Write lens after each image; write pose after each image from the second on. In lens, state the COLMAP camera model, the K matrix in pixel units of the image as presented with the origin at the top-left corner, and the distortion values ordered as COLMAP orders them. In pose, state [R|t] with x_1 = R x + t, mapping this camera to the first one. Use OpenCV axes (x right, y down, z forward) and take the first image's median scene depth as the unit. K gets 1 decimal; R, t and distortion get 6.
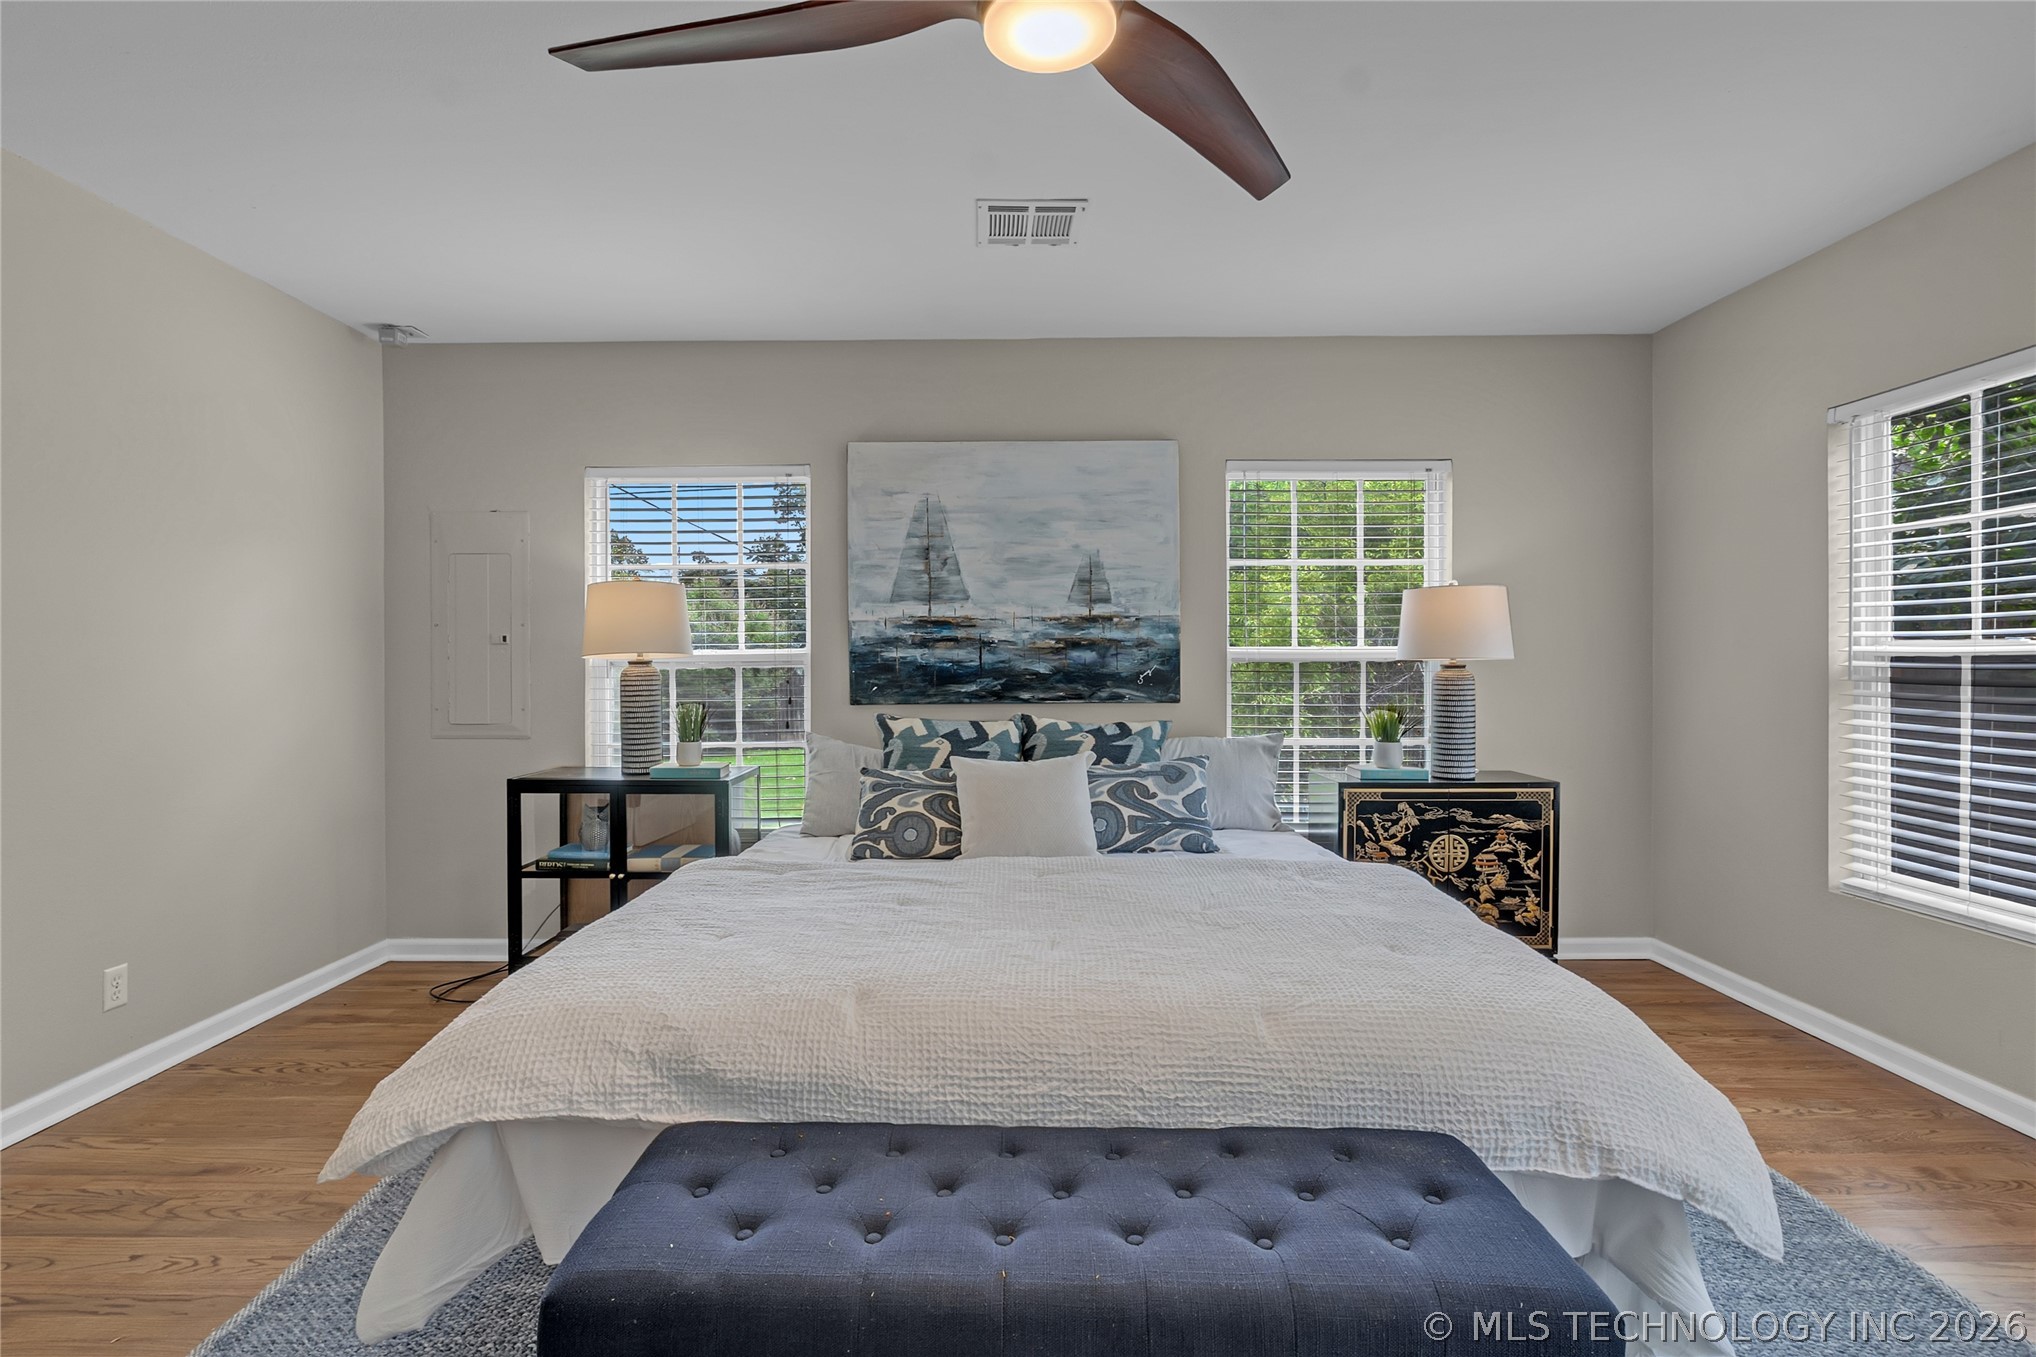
lens RADIAL K [[939.9, 0, 974.2], [0, 939.9, 677.7], [0, 0, 1]] dist [-0.013133, 0.000420]
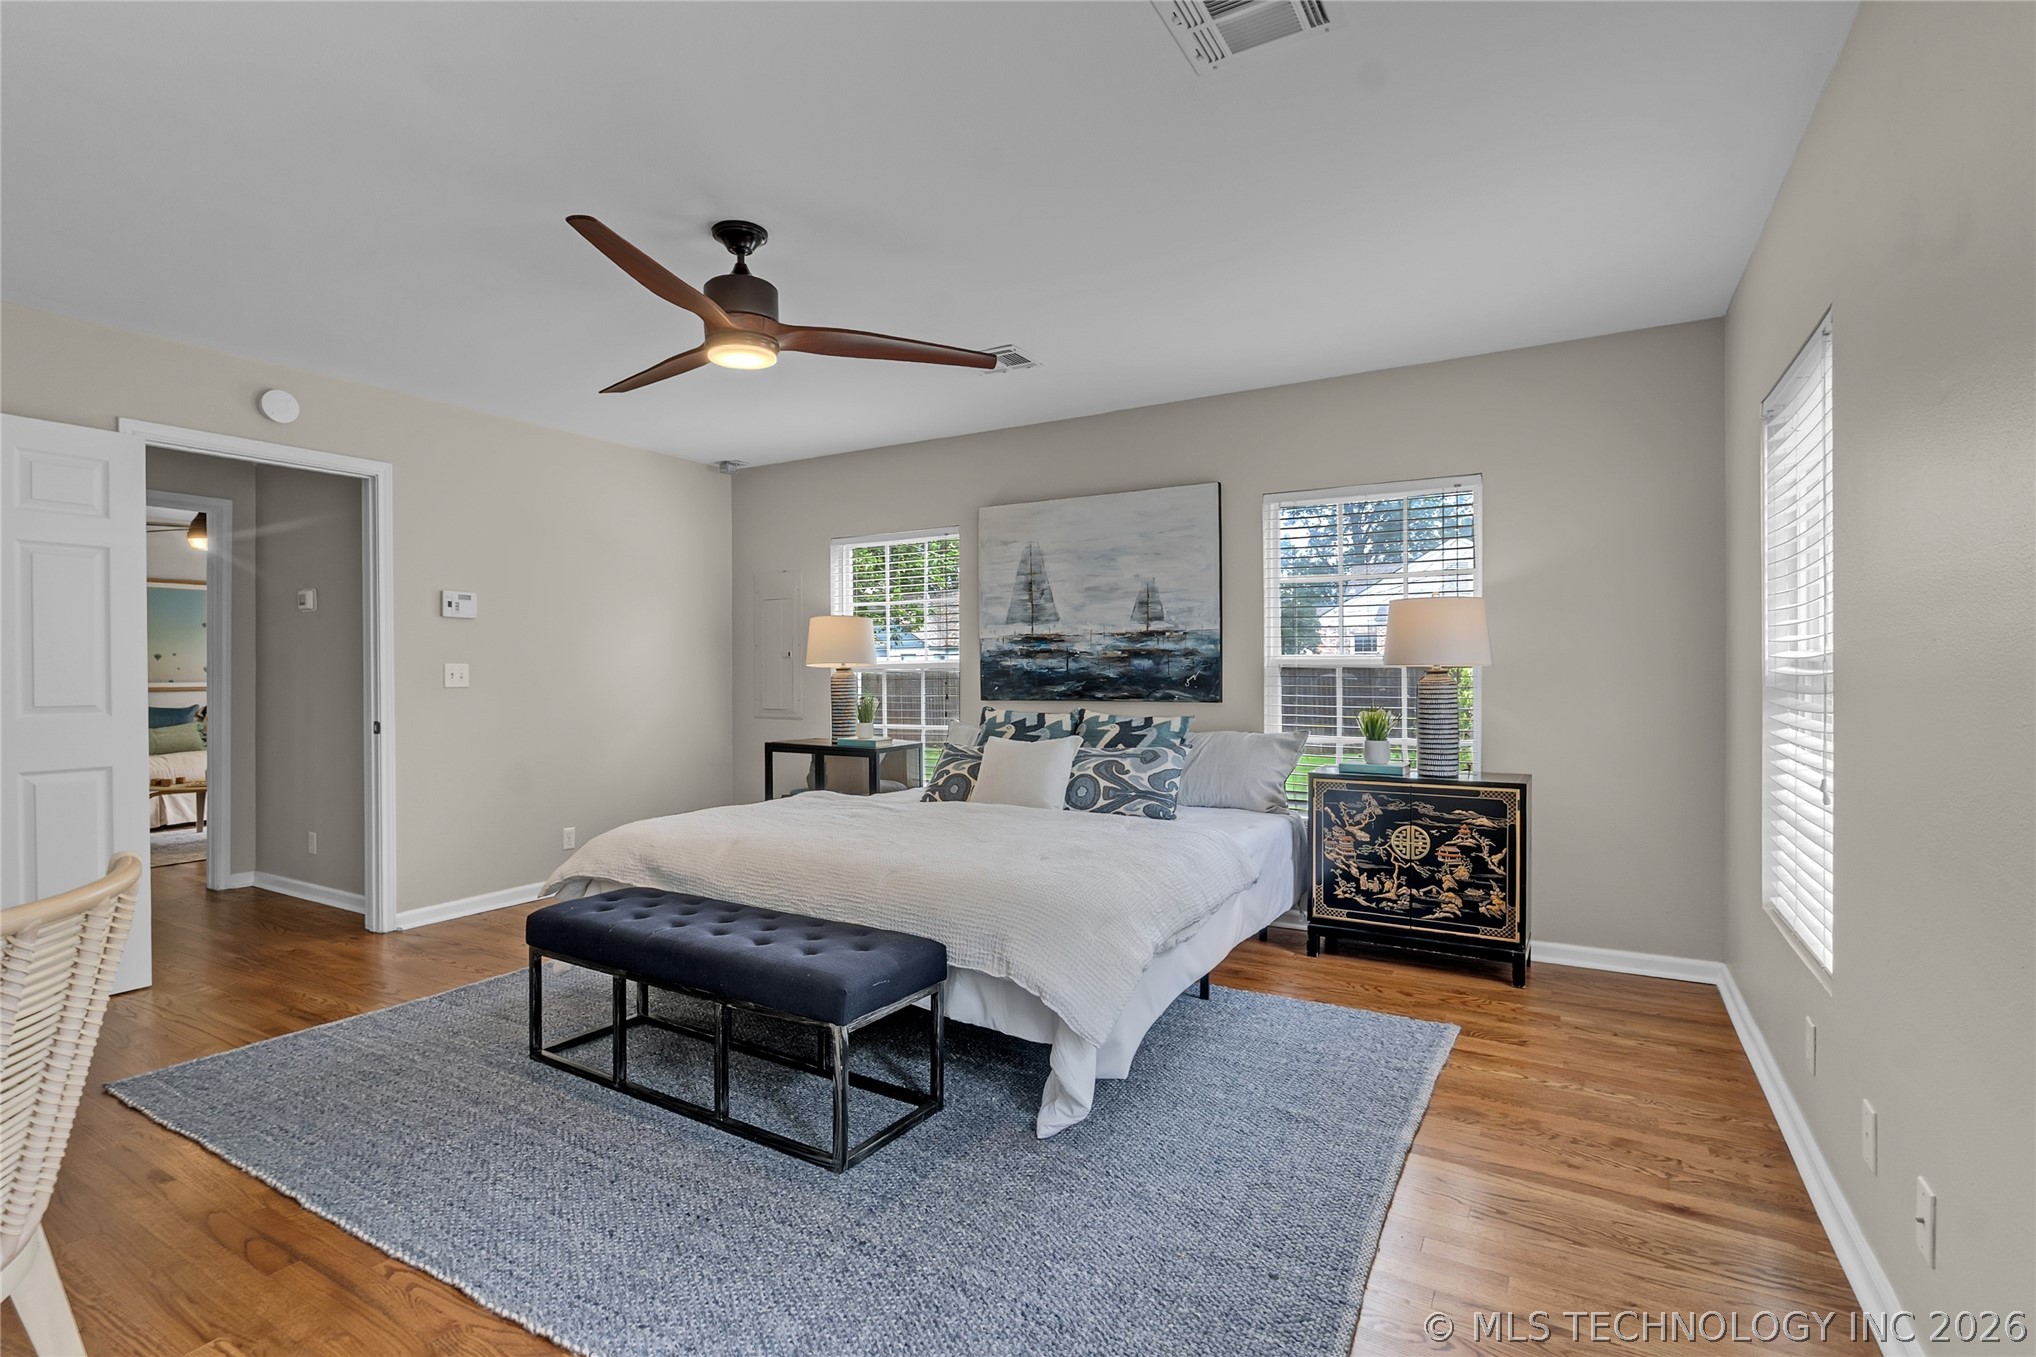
lens RADIAL K [[908.9, 0, 951.6], [0, 908.9, 679.1], [0, 0, 1]] dist [-0.010306, -0.000031]
pose [[0.865907, 0.004137, -0.500188, 0.537896], [-0.005332, 0.999985, -0.000958, -0.000087], [0.500177, 0.003497, 0.865916, -0.179025]]
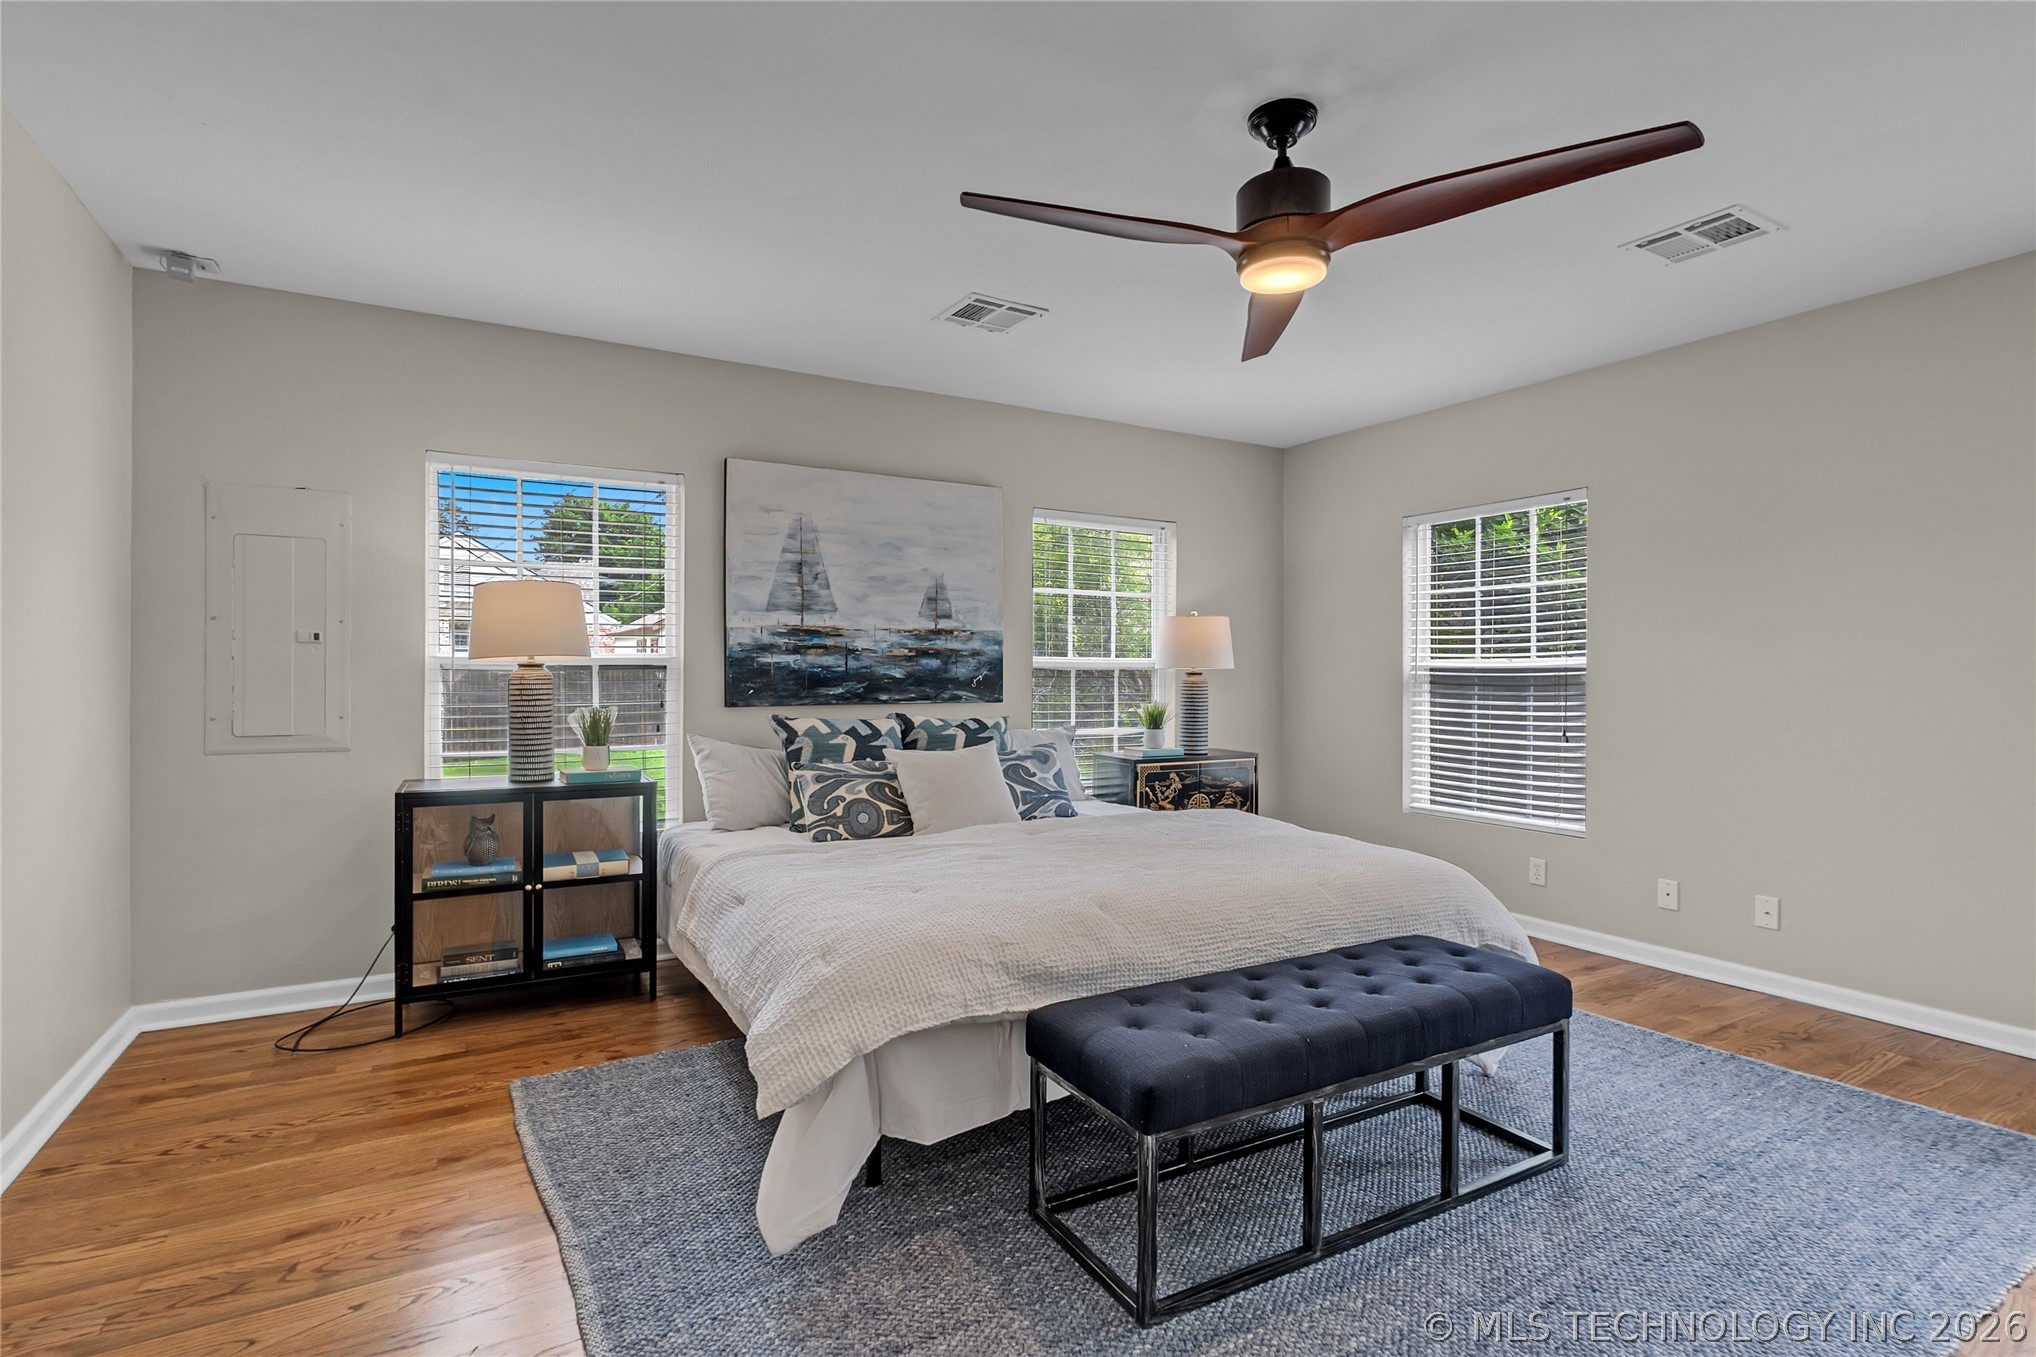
lens RADIAL K [[939.9, 0, 974.2], [0, 939.9, 677.7], [0, 0, 1]] dist [-0.013133, 0.000420]
pose [[0.874552, 0.002943, 0.484923, -0.438367], [0.000417, 0.999977, -0.006821, 0.003406], [-0.484931, 0.006168, 0.874531, -0.059354]]
